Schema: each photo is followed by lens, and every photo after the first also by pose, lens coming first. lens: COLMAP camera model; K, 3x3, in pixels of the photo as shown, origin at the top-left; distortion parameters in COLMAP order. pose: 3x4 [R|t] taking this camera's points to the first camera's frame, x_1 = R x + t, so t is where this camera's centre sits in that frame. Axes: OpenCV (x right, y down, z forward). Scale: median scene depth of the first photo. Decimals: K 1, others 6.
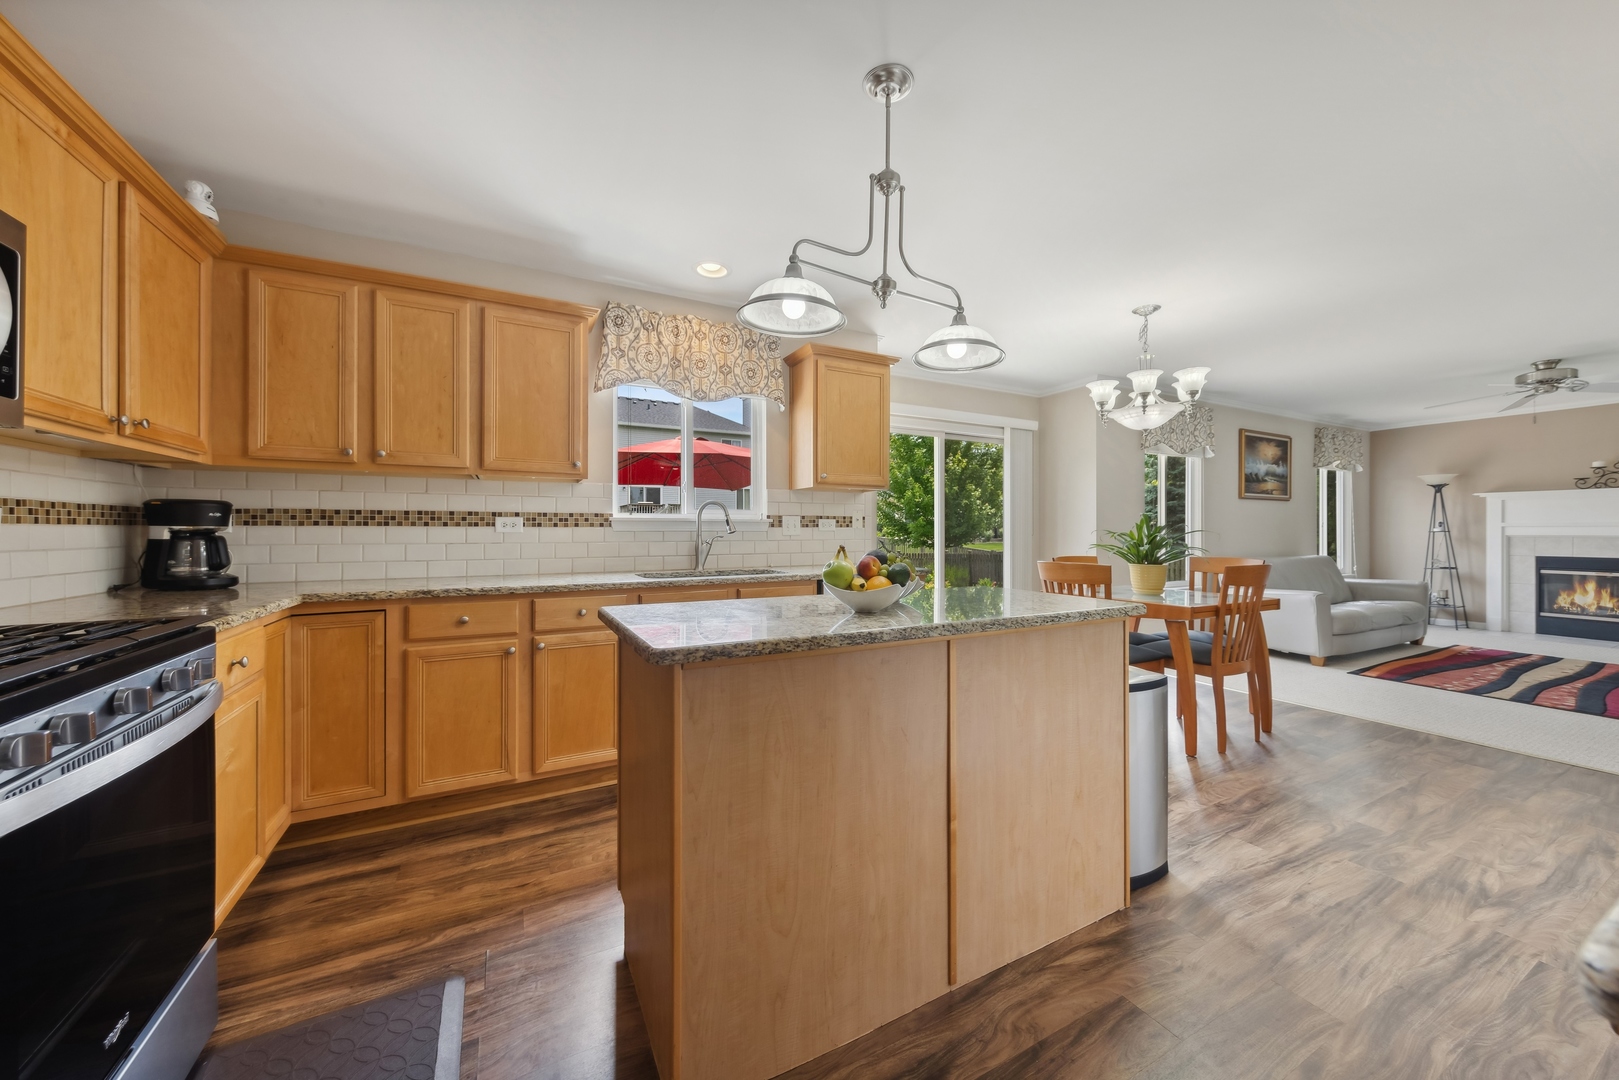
lens RADIAL K [[591.8, 0, 803.9], [0, 591.8, 531.9], [0, 0, 1]] dist [0.003636, -0.000479]
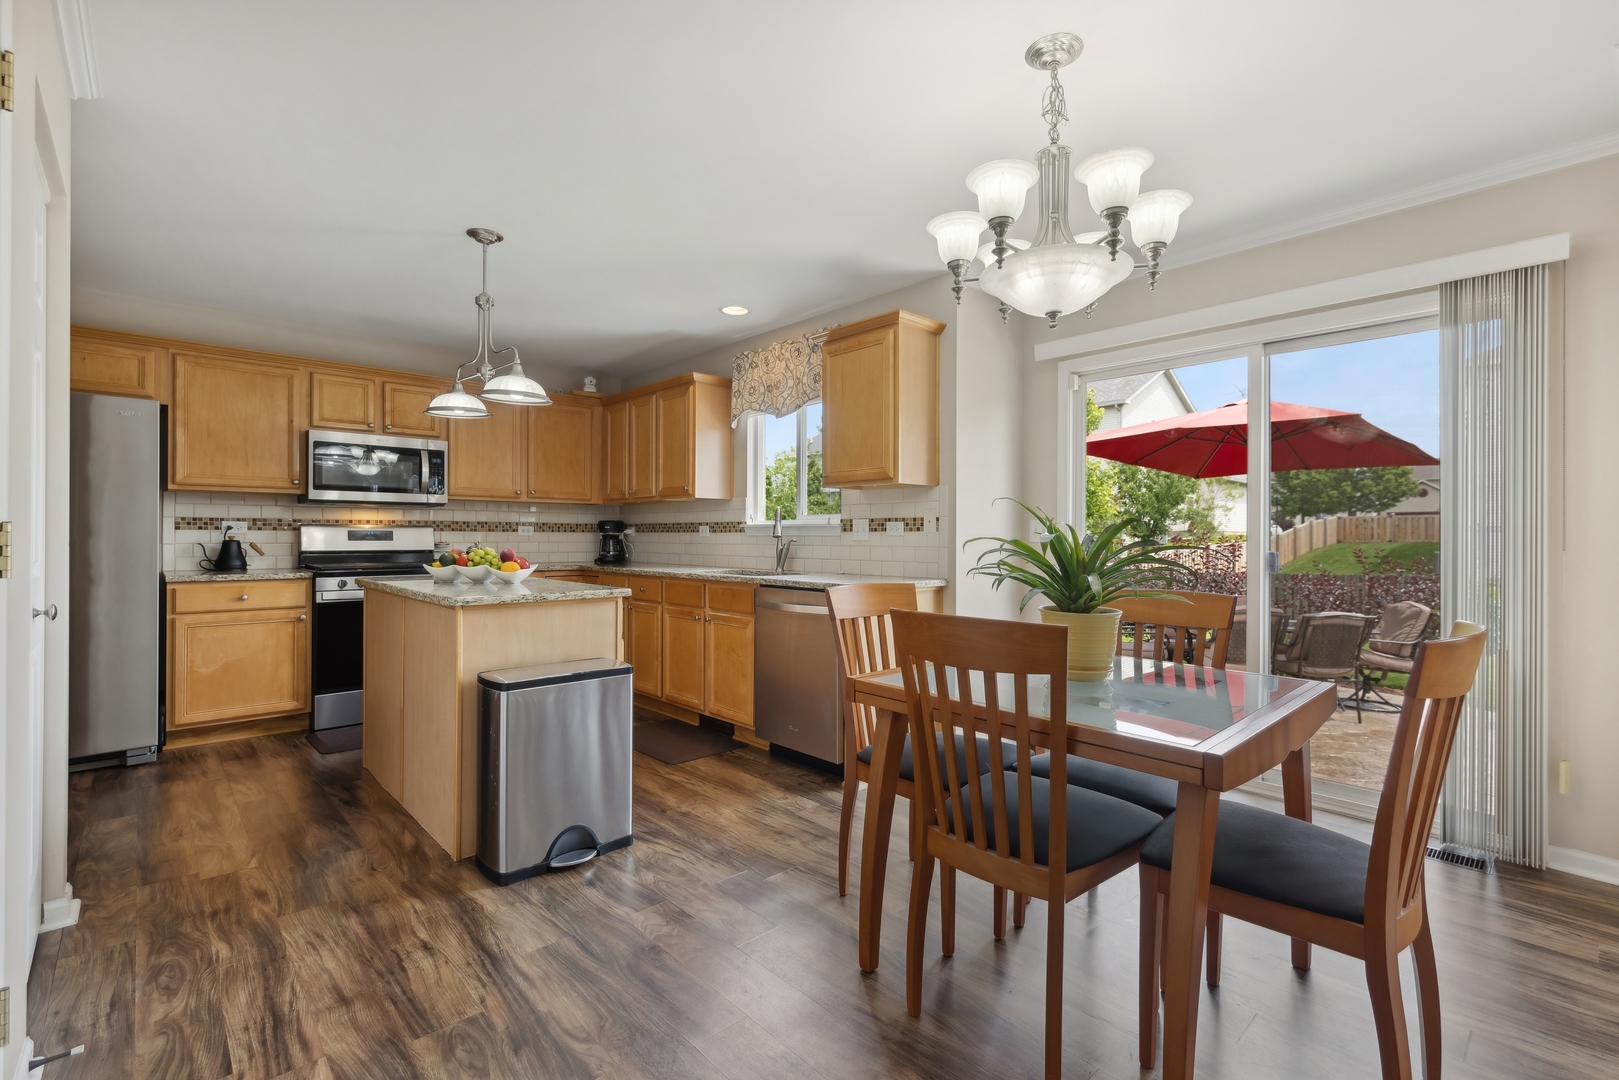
lens RADIAL K [[716.6, 0, 806.7], [0, 716.6, 538.1], [0, 0, 1]] dist [0.011527, 0.000408]
pose [[0.250654, 0.004011, -0.968069, 0.993167], [-0.004183, 0.999987, 0.003060, -0.000968], [0.968068, 0.003282, 0.250667, 0.628336]]
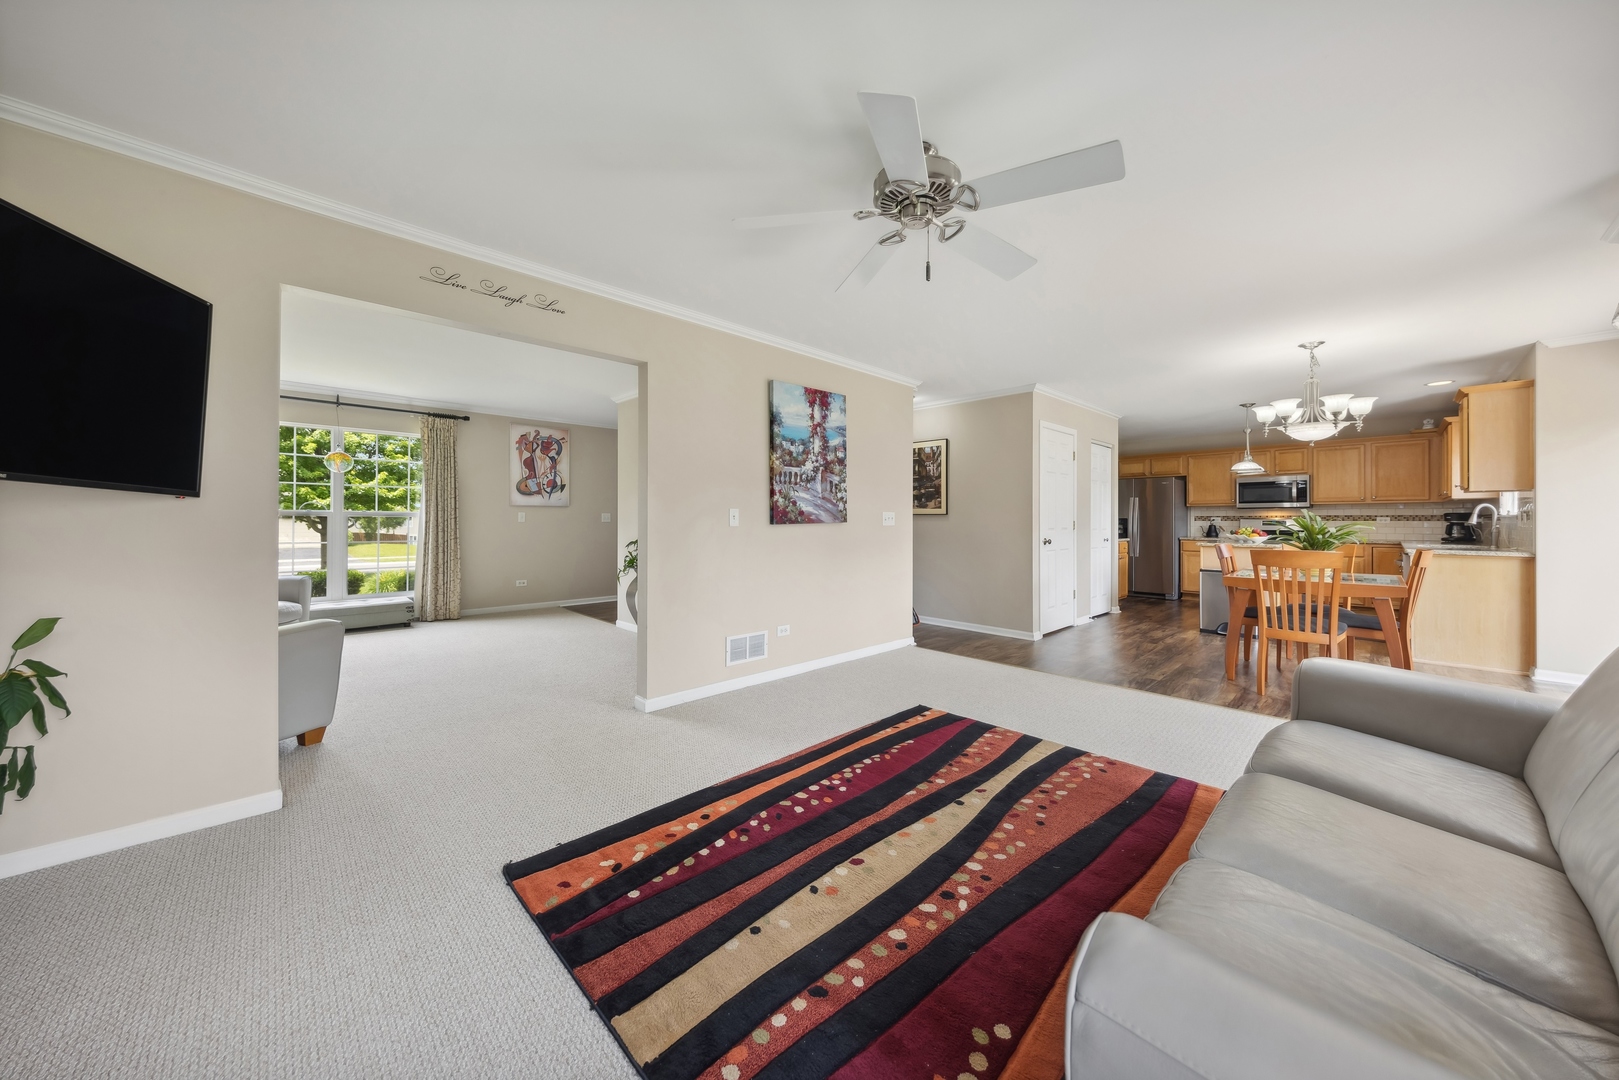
lens RADIAL K [[551.2, 0, 830.2], [0, 551.2, 517.9], [0, 0, 1]] dist [0.001459, 0.000012]
pose [[-0.955890, -0.003752, -0.293700, 1.779261], [-0.002539, 0.999987, -0.004514, -0.004297], [0.293713, -0.003569, -0.955887, 1.702035]]
